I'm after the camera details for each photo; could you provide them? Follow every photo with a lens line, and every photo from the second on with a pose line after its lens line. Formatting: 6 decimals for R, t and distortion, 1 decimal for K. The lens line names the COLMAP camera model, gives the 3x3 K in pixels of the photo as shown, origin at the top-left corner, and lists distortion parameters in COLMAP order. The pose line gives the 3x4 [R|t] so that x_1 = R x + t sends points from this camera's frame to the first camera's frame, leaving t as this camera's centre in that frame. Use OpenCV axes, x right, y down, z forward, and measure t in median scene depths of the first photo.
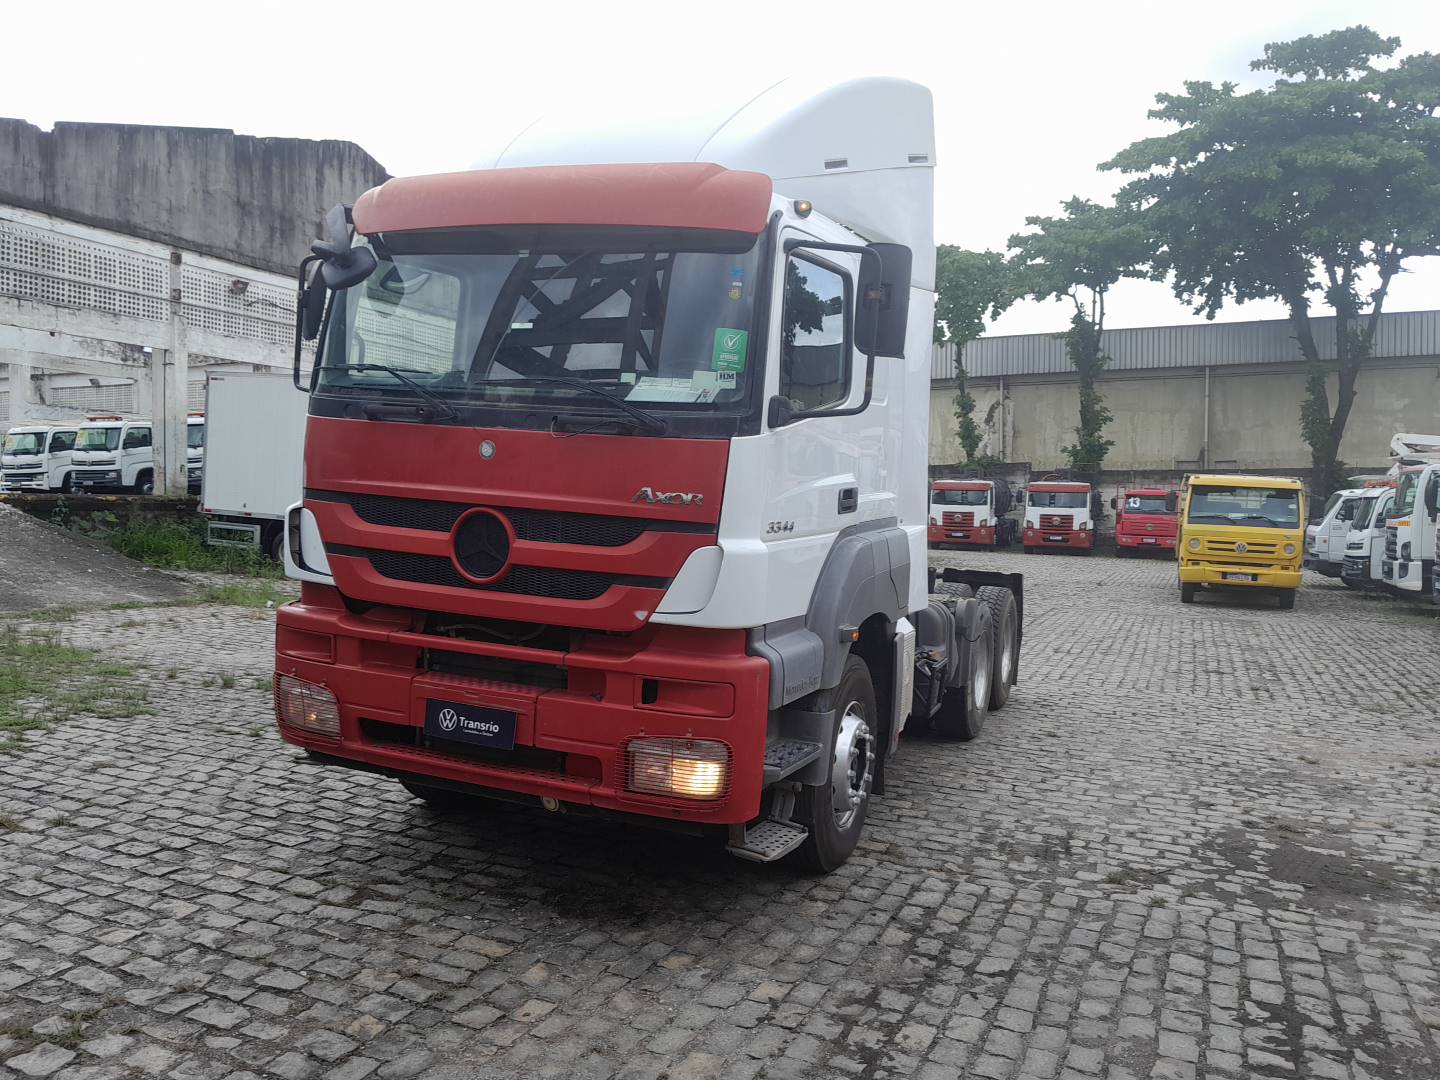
lens RADIAL K [[1137.5, 0, 716.3], [0, 1137.5, 535.9], [0, 0, 1]] dist [-0.007433, 0.009745]
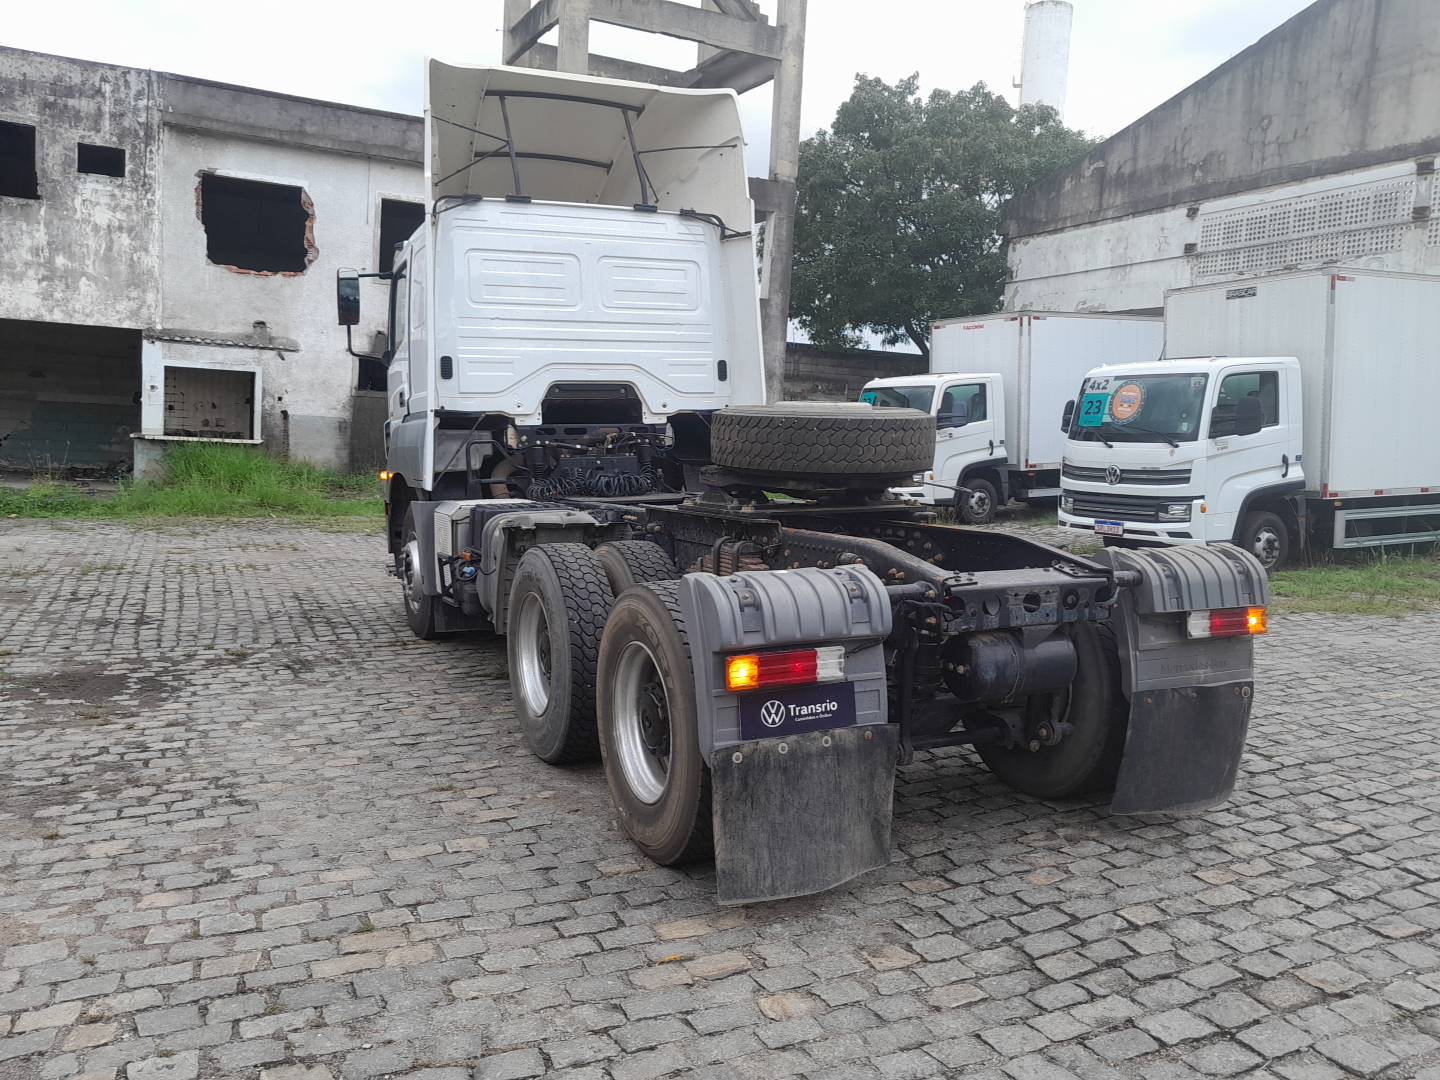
lens RADIAL K [[1134.6, 0, 711.1], [0, 1134.6, 544.3], [0, 0, 1]] dist [-0.001484, -0.007552]
pose [[-0.666489, 0.029492, -0.744932, 1.326839], [-0.073576, 0.991737, 0.105090, -0.040690], [0.741876, 0.124850, -0.658812, 3.078095]]
